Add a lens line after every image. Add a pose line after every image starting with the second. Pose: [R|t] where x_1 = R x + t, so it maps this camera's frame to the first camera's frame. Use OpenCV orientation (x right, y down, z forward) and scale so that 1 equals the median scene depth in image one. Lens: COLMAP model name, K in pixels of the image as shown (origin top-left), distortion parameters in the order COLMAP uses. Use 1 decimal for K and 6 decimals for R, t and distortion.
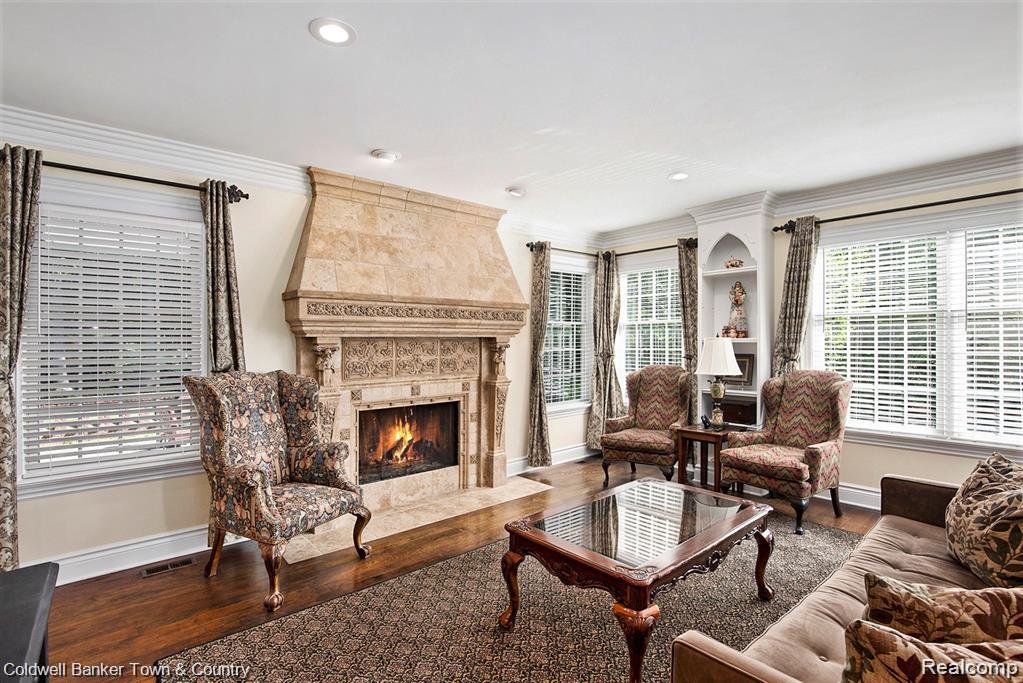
lens RADIAL K [[470.9, 0, 514.7], [0, 470.9, 340.9], [0, 0, 1]] dist [-0.043901, 0.000065]
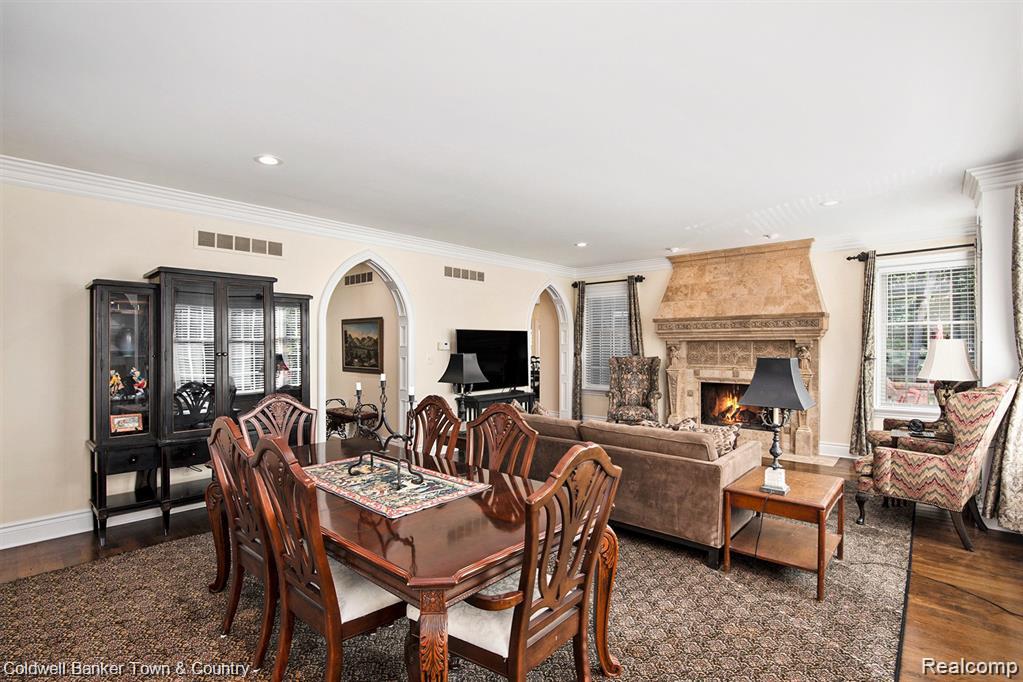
lens RADIAL K [[470.9, 0, 514.7], [0, 470.9, 340.4], [0, 0, 1]] dist [-0.043901, 0.000065]
pose [[0.117760, -0.020026, -0.992840, 1.101825], [-0.020013, 0.999546, -0.022535, 0.035123], [0.992840, 0.022523, 0.117306, 0.082071]]
